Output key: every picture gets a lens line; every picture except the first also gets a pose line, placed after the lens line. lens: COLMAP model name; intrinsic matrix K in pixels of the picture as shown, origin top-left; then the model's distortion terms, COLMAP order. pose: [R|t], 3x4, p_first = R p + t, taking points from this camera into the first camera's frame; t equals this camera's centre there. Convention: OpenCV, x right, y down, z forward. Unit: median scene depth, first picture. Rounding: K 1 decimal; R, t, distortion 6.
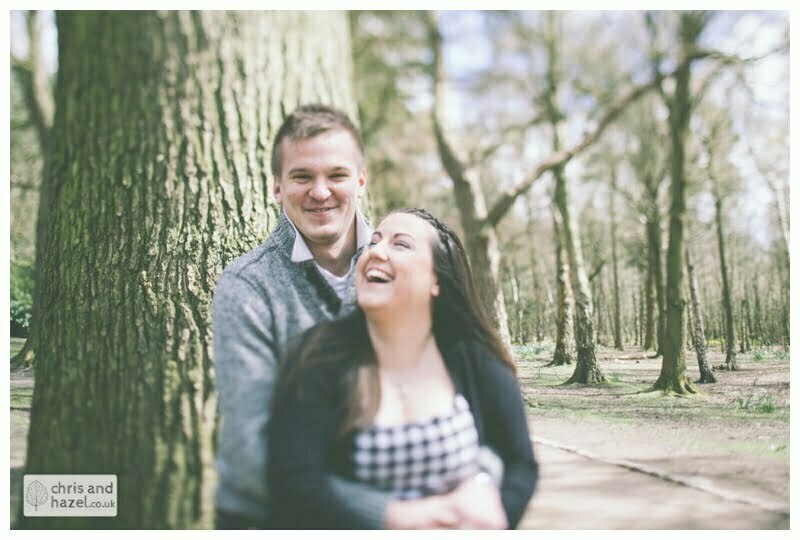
lens RADIAL K [[1041.4, 0, 399.4], [0, 1041.4, 270.1], [0, 0, 1]] dist [0.001593, 0.000000]
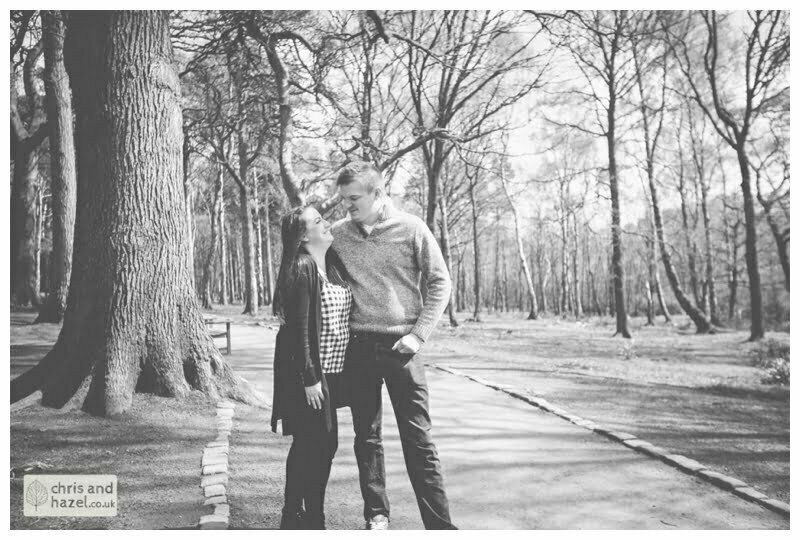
lens RADIAL K [[748.1, 0, 401.9], [0, 748.1, 269.7], [0, 0, 1]] dist [0.103370, 0.000000]
pose [[0.987329, 0.030319, 0.155763, 0.310016], [-0.033060, 0.999340, 0.015038, 0.038085], [-0.155205, -0.019997, 0.987680, -1.594338]]
